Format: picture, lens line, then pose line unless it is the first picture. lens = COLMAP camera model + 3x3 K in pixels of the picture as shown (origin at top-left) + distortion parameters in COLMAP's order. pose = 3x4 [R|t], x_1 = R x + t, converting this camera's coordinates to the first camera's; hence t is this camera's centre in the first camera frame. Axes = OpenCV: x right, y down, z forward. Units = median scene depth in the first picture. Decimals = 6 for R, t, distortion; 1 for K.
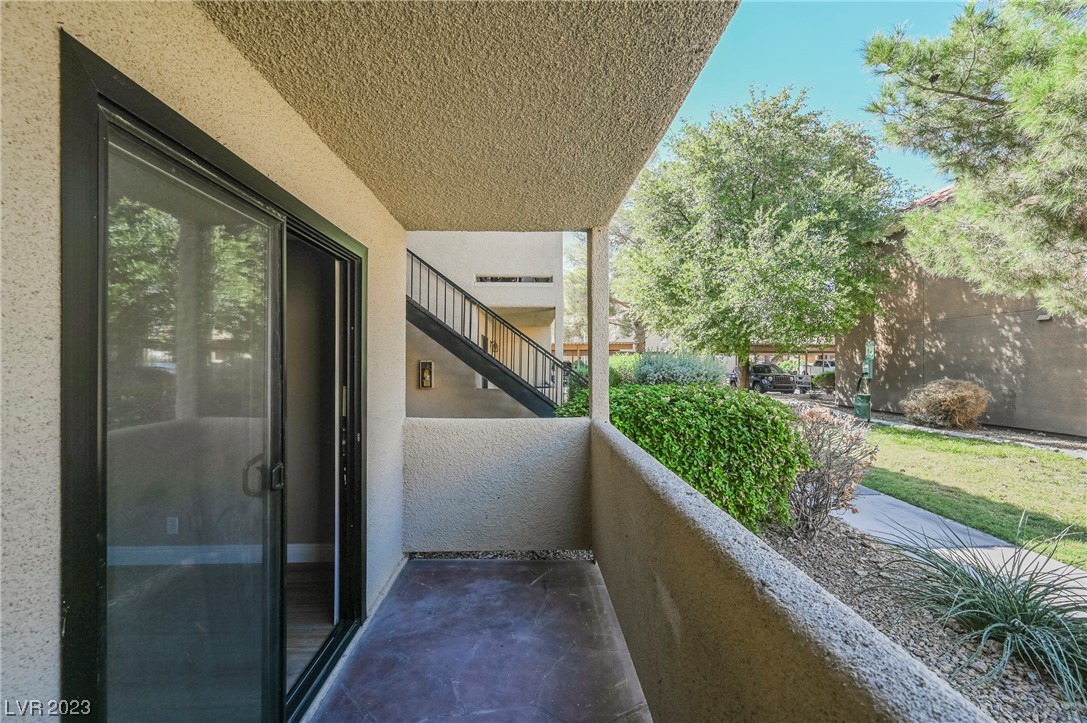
lens RADIAL K [[428.3, 0, 546.6], [0, 428.3, 363.0], [0, 0, 1]] dist [-0.002533, 0.000693]
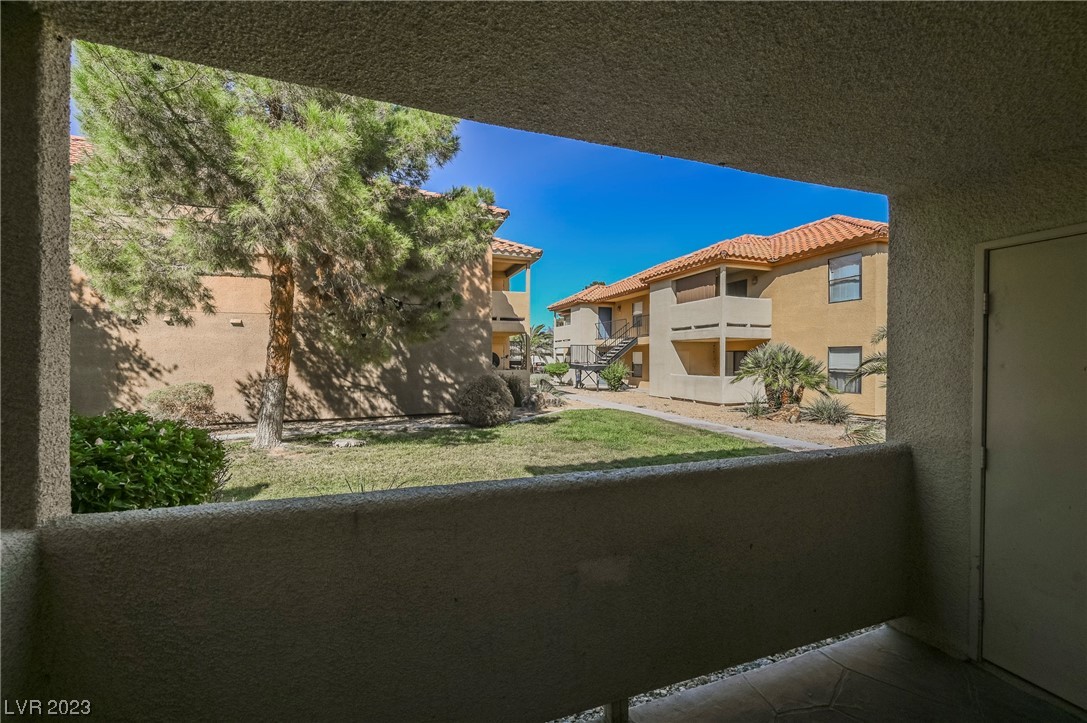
lens RADIAL K [[428.3, 0, 527.5], [0, 428.3, 361.6], [0, 0, 1]] dist [-0.002533, 0.000693]
pose [[-0.292101, -0.002704, 0.956384, -0.183469], [-0.002791, 0.999994, 0.001975, -0.006591], [-0.956383, -0.002092, -0.292107, 0.352046]]
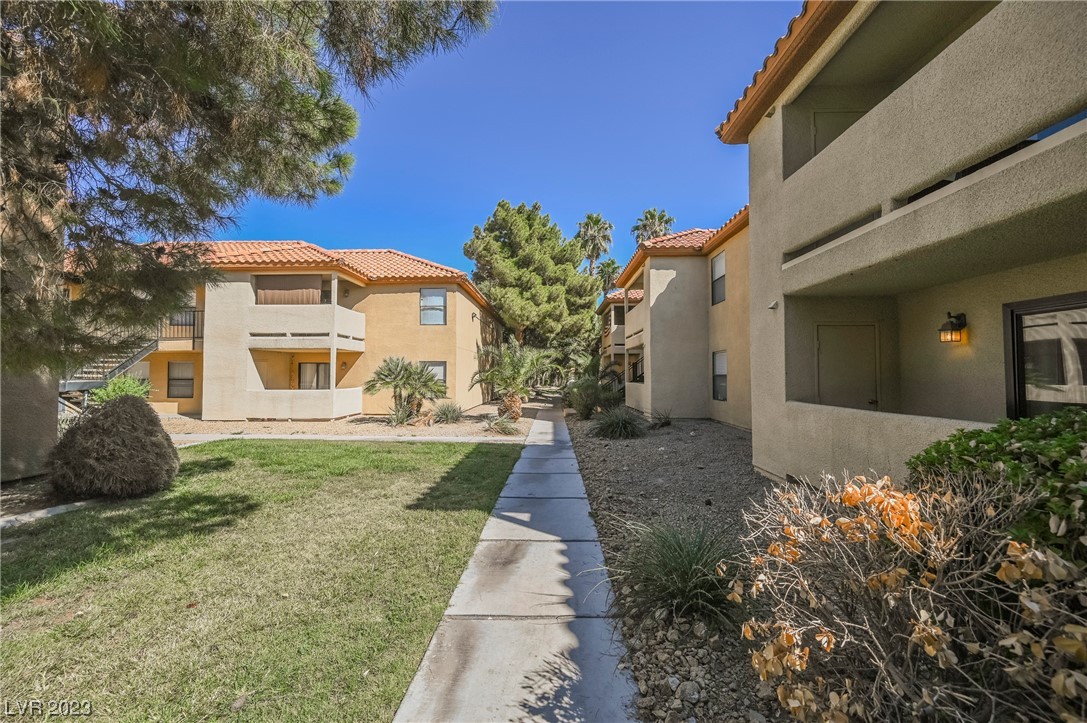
lens RADIAL K [[428.3, 0, 544.0], [0, 428.3, 361.6], [0, 0, 1]] dist [-0.002533, 0.000693]
pose [[-0.997196, 0.003685, 0.074746, 0.509642], [0.001482, 0.999563, -0.029519, -0.000323], [-0.074822, -0.029325, -0.996766, 0.788706]]
